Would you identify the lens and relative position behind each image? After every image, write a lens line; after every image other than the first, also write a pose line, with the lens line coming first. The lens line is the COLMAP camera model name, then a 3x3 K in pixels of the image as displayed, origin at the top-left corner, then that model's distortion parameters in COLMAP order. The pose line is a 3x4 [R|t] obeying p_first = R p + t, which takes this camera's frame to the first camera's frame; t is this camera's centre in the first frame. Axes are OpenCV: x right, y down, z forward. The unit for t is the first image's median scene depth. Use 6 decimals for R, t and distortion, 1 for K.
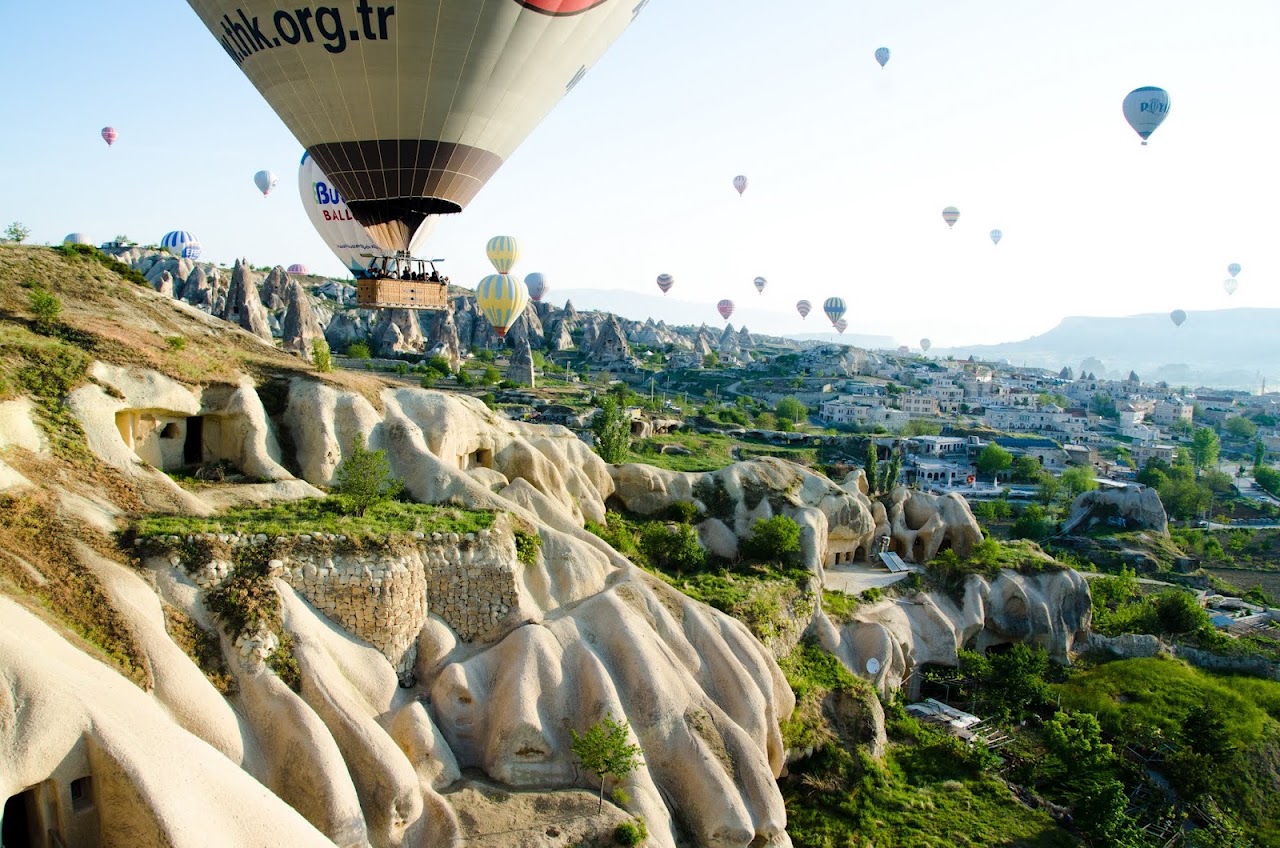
lens RADIAL K [[1055.7, 0, 640.0], [0, 1055.7, 424.0], [0, 0, 1]] dist [-0.167840, 0.126183]
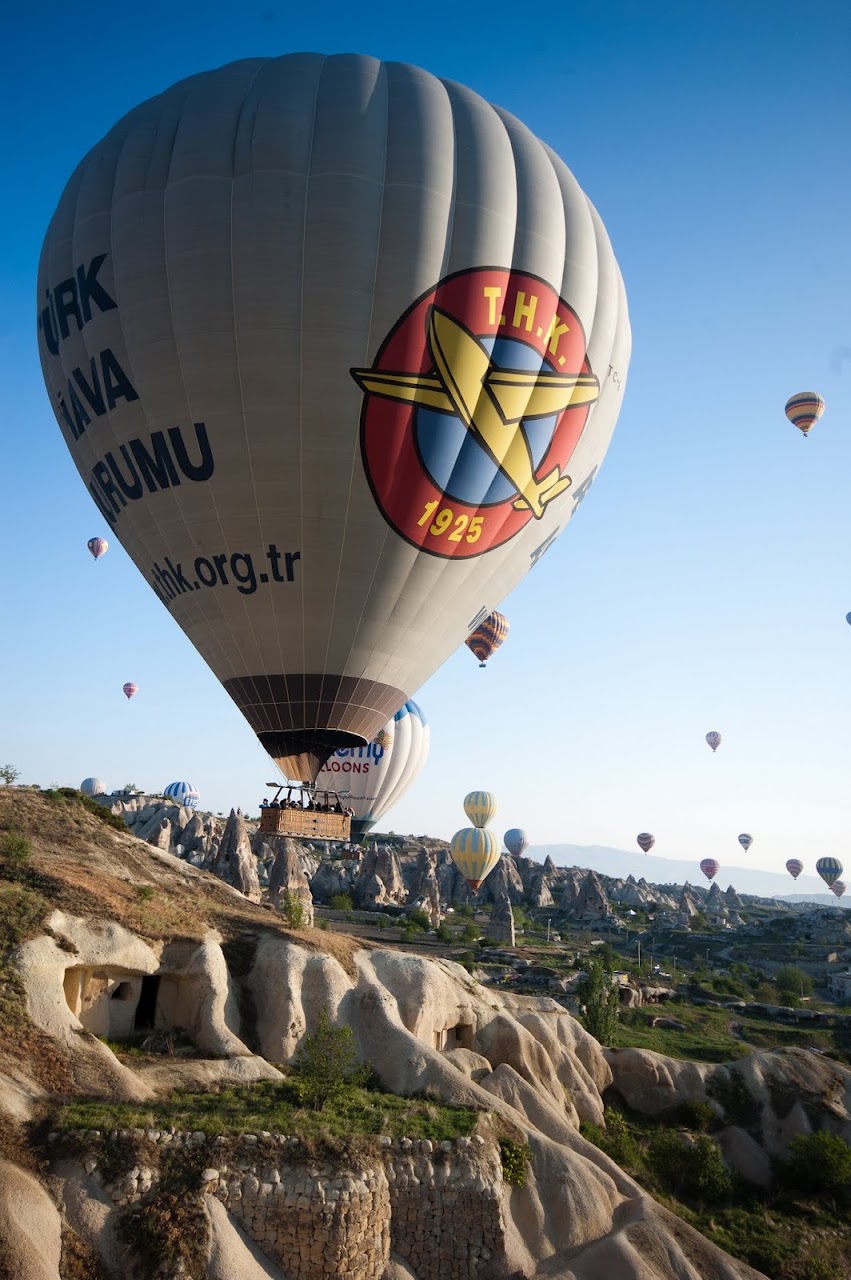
lens RADIAL K [[961.1, 0, 425.5], [0, 961.1, 640.0], [0, 0, 1]] dist [-0.006593, 0.038481]
pose [[0.982852, -0.025649, -0.182601, -0.024267], [-0.036169, 0.944224, -0.327310, -0.016862], [0.180812, 0.328302, 0.927105, 0.134098]]
